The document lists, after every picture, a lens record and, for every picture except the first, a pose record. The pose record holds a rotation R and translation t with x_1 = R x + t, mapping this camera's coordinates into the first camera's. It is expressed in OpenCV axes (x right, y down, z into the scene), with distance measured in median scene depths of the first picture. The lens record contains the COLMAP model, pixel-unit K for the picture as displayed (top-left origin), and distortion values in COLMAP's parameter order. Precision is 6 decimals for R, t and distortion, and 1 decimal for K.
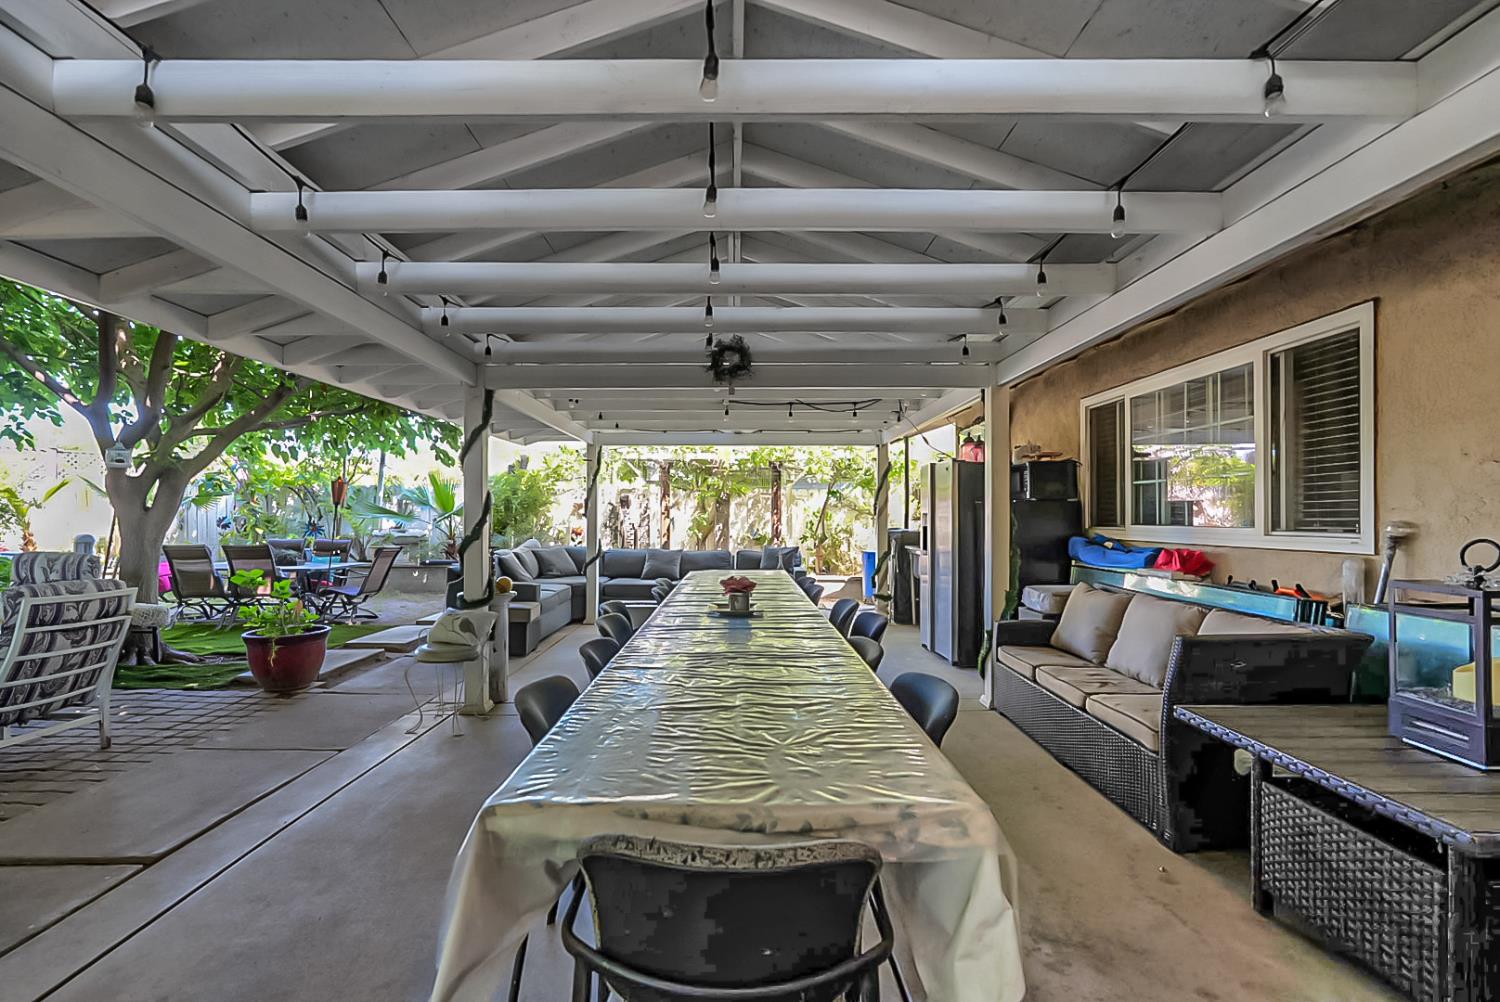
lens RADIAL K [[670.3, 0, 736.8], [0, 670.3, 522.4], [0, 0, 1]] dist [0.004016, 0.000512]
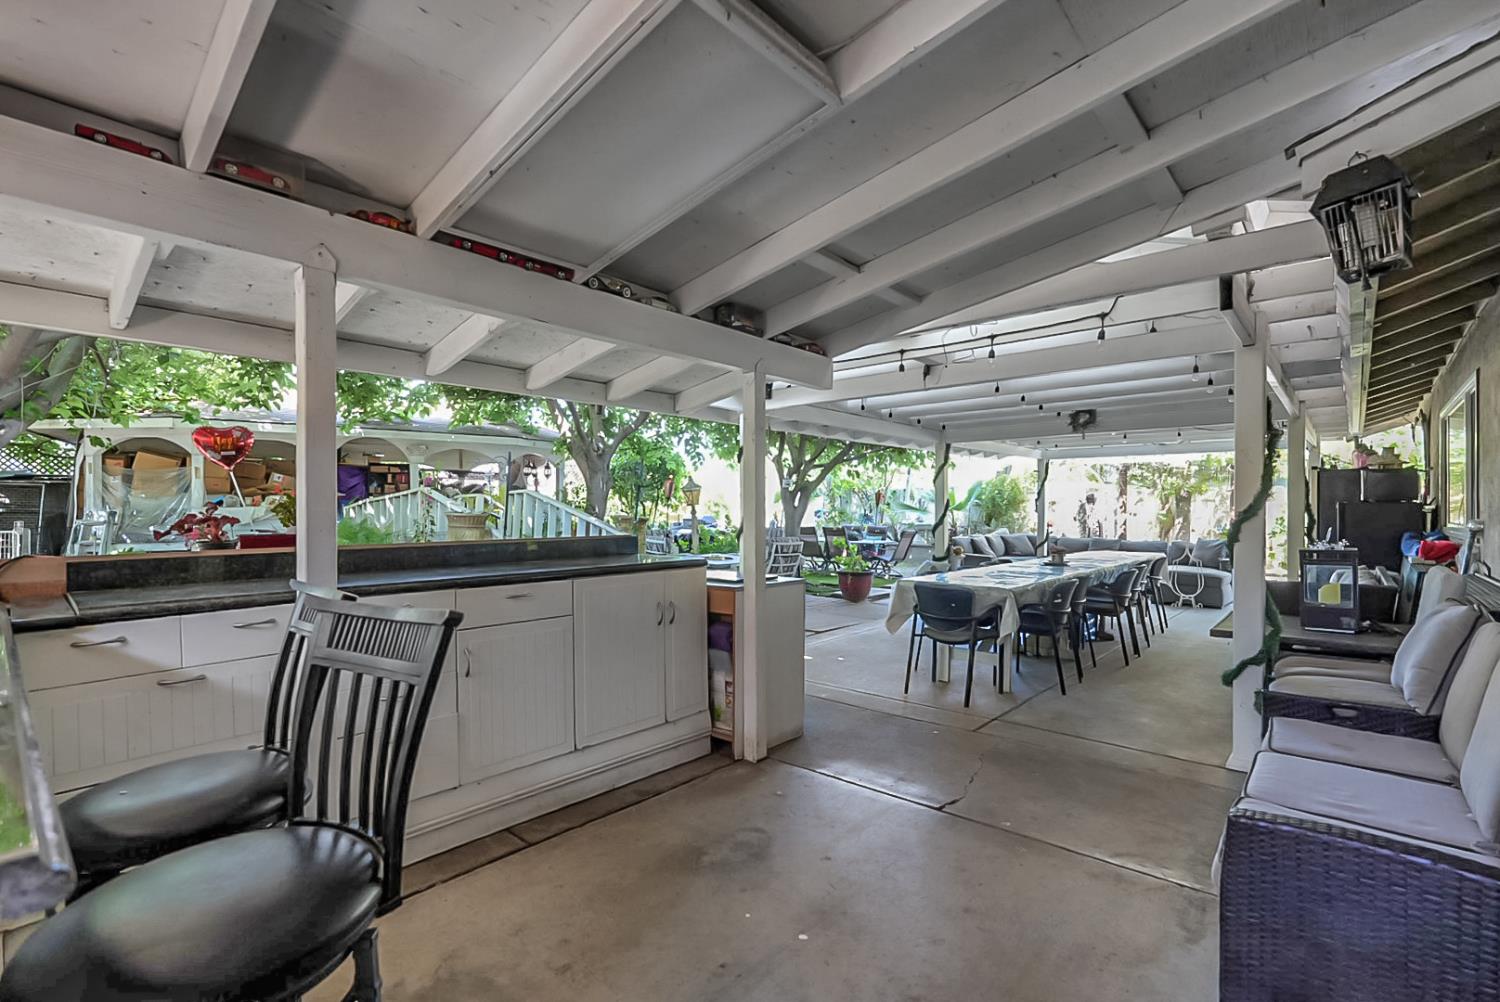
lens RADIAL K [[670.3, 0, 749.9], [0, 670.3, 508.7], [0, 0, 1]] dist [0.004016, 0.000512]
pose [[0.740775, 0.002566, -0.671748, 0.244348], [-0.010041, 0.999923, -0.007254, 0.000918], [0.671678, 0.012118, 0.740744, -0.384443]]
